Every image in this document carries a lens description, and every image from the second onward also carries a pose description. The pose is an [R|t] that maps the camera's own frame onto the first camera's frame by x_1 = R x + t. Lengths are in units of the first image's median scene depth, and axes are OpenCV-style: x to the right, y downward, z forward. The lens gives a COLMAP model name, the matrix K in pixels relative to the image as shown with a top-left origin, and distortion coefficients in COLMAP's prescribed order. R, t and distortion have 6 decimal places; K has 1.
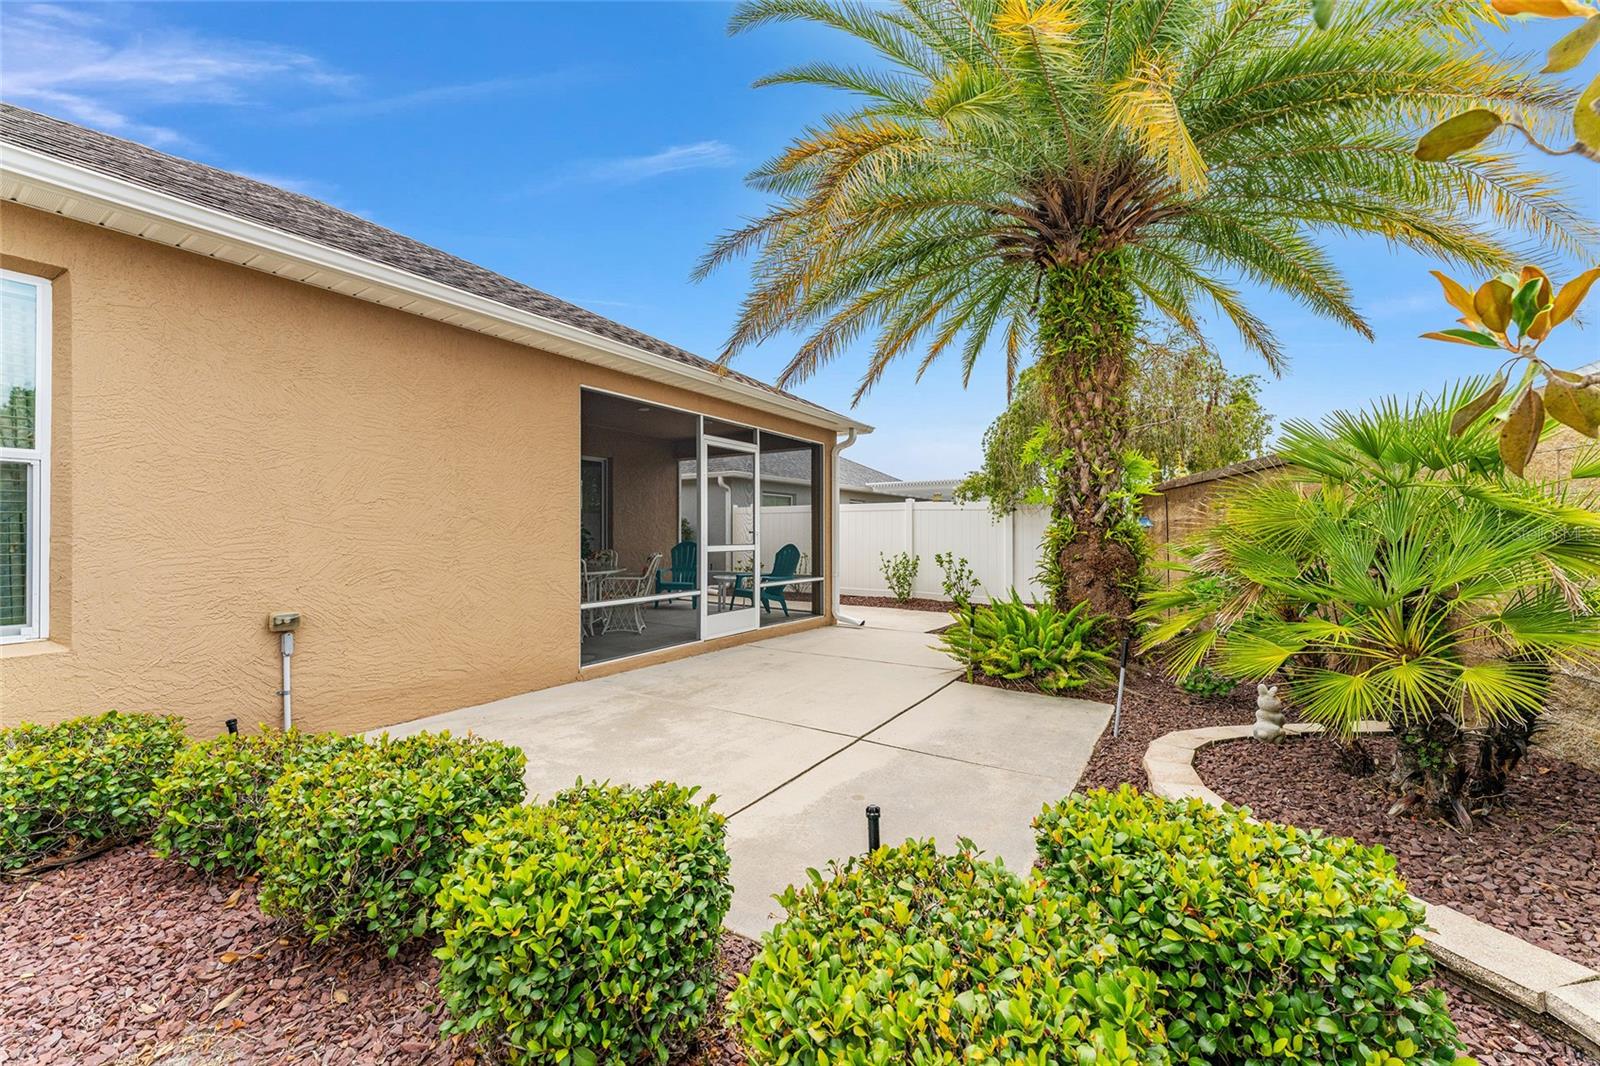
lens RADIAL K [[642.4, 0, 797.5], [0, 642.4, 531.7], [0, 0, 1]] dist [-0.000860, -0.000197]
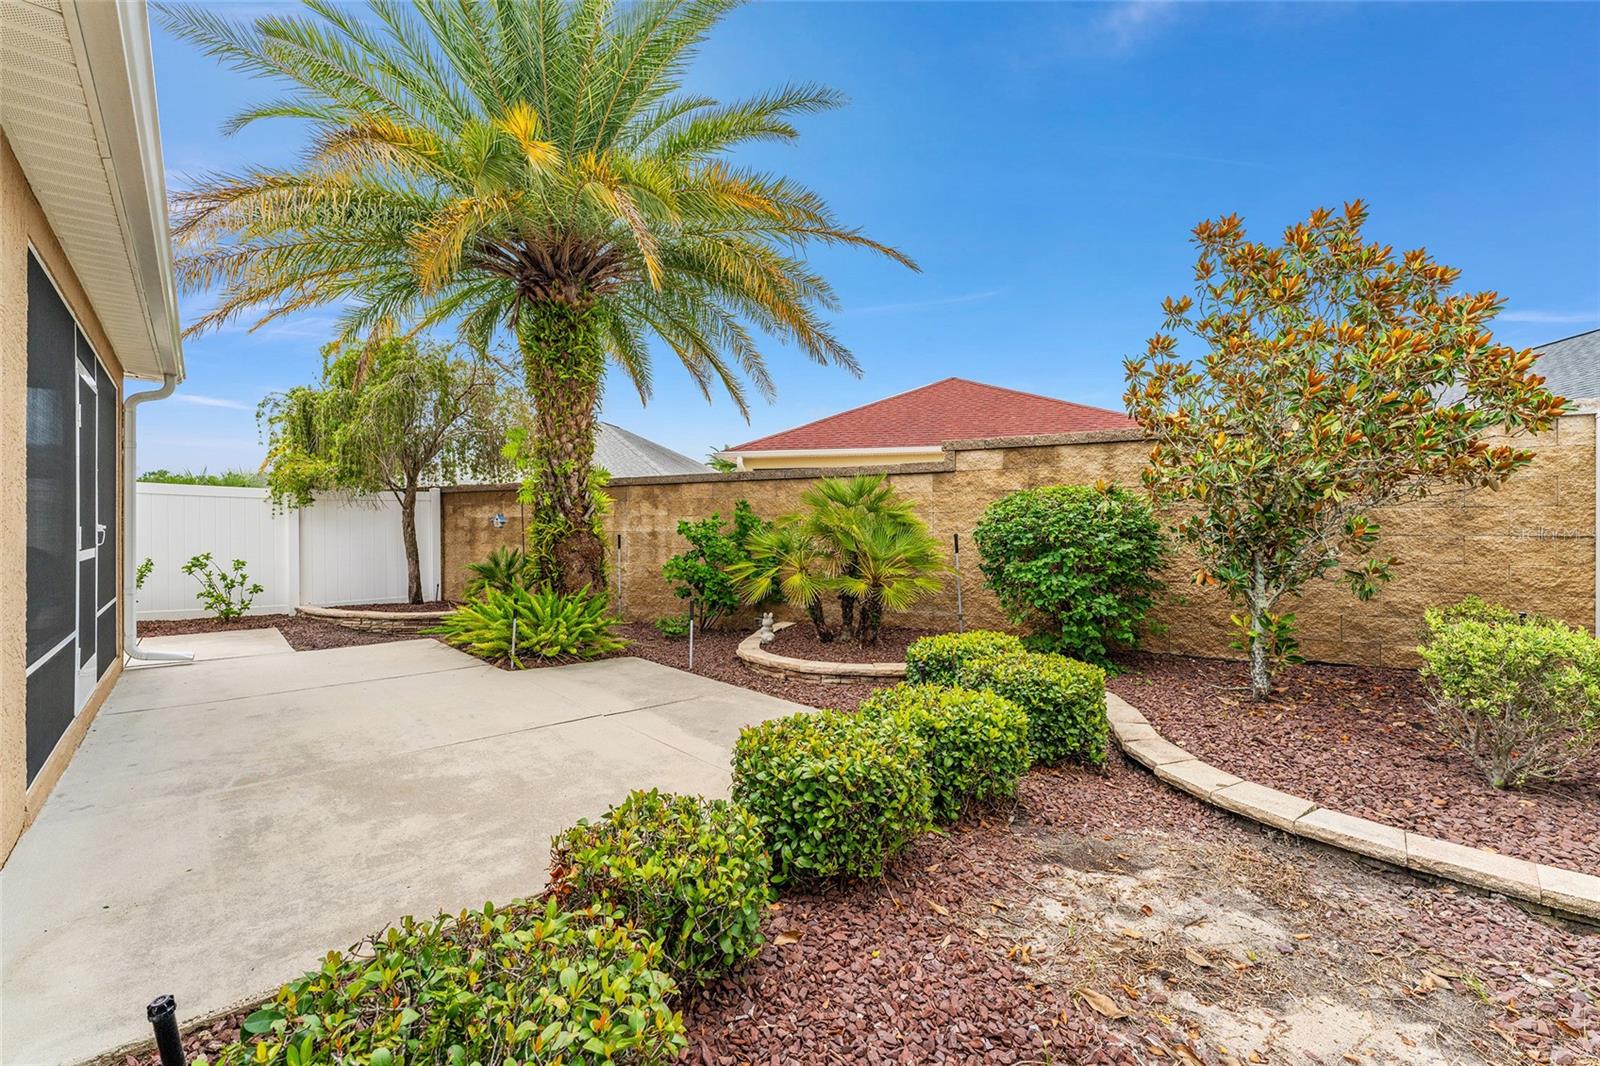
lens RADIAL K [[644.5, 0, 800.0], [0, 644.5, 533.0], [0, 0, 1]] dist [-0.000789, -0.000065]
pose [[0.256525, -0.008792, 0.966498, -0.779342], [-0.004837, 0.999934, 0.010380, -0.007416], [-0.966526, -0.007338, 0.256465, 0.333938]]
